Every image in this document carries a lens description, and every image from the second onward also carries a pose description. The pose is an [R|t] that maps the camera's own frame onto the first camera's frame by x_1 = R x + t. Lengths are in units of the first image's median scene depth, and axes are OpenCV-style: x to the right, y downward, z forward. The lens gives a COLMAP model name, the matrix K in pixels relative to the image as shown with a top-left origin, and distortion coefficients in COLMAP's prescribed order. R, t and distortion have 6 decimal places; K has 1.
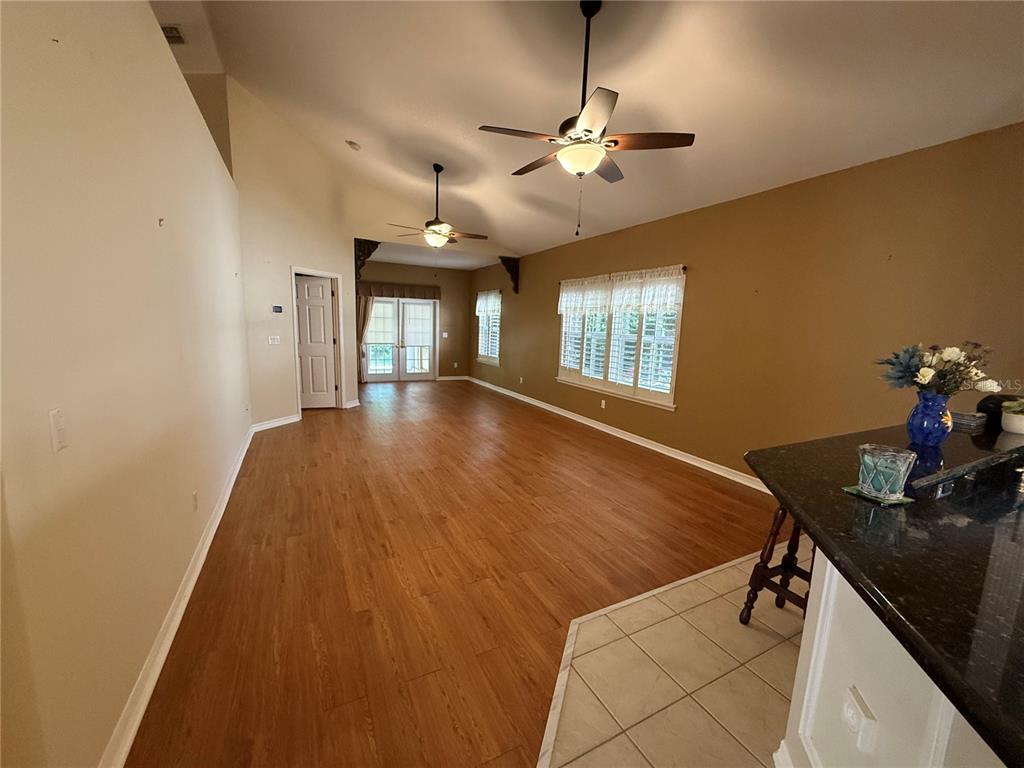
lens RADIAL K [[407.0, 0, 509.2], [0, 407.0, 383.7], [0, 0, 1]] dist [0.001792, 0.000351]
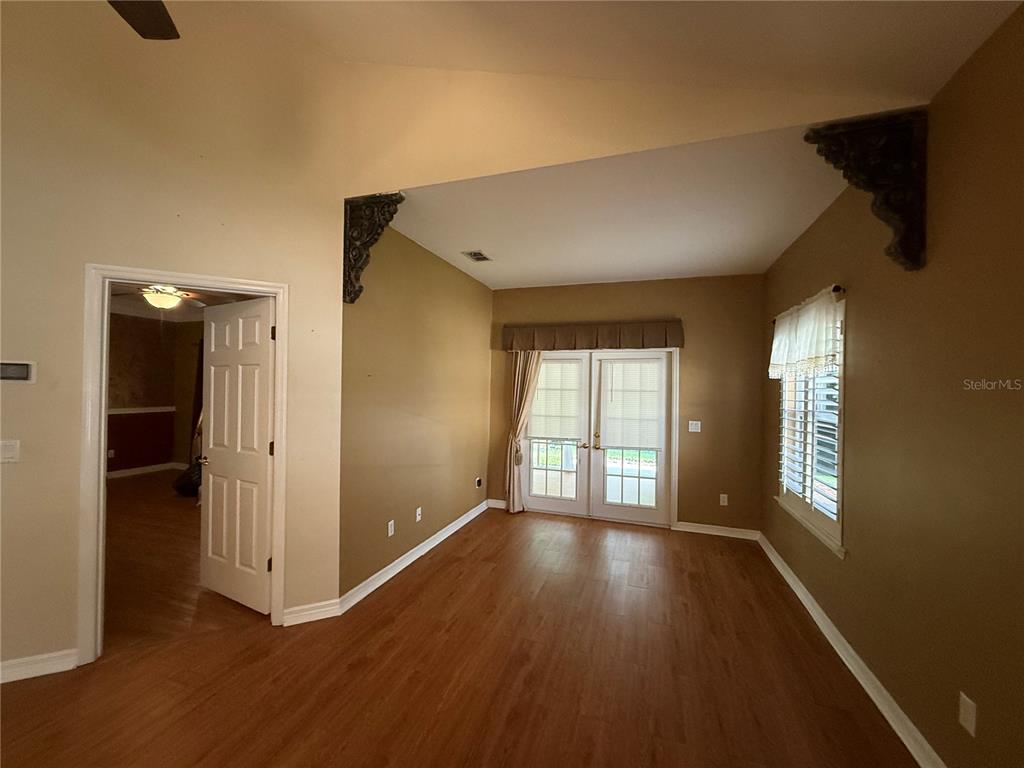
lens RADIAL K [[407.0, 0, 507.7], [0, 407.0, 384.5], [0, 0, 1]] dist [0.001792, 0.000351]
pose [[0.693499, -0.025884, -0.719992, 0.018630], [-0.101080, 0.985974, -0.132806, -0.091272], [0.713331, 0.164878, 0.681156, 0.587106]]
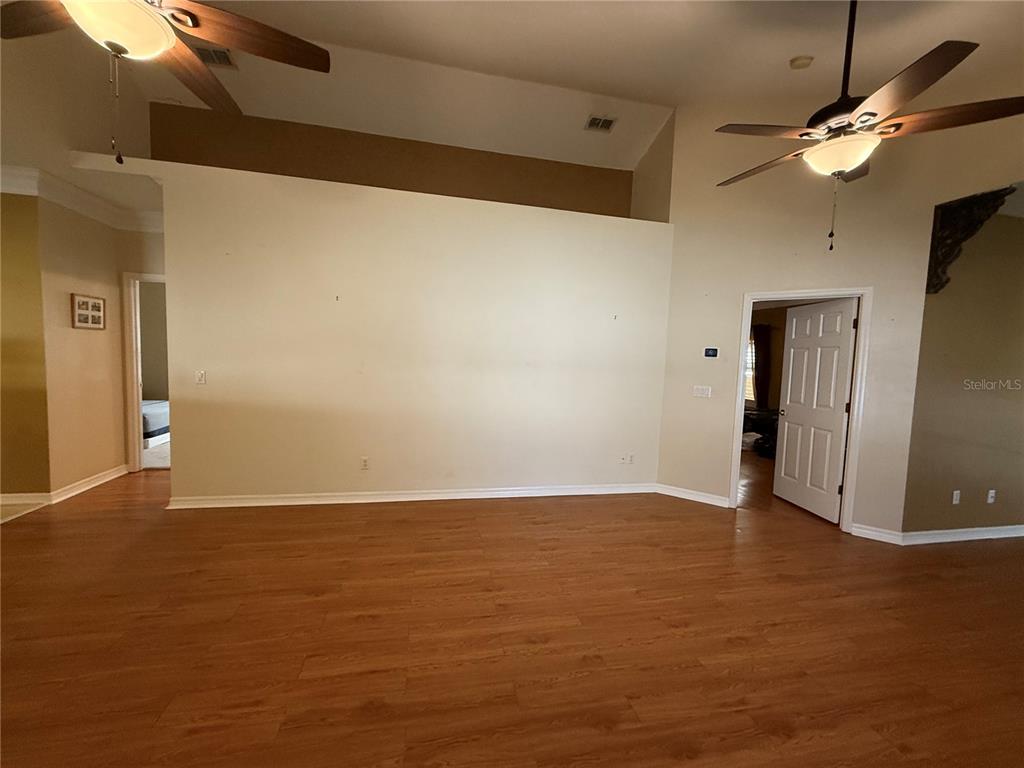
lens RADIAL K [[407.0, 0, 511.2], [0, 407.0, 383.9], [0, 0, 1]] dist [0.001792, 0.000351]
pose [[-0.248872, 0.024858, -0.968217, 0.154409], [-0.188517, 0.979308, 0.073599, -0.059850], [0.950013, 0.200842, -0.239036, 0.457293]]
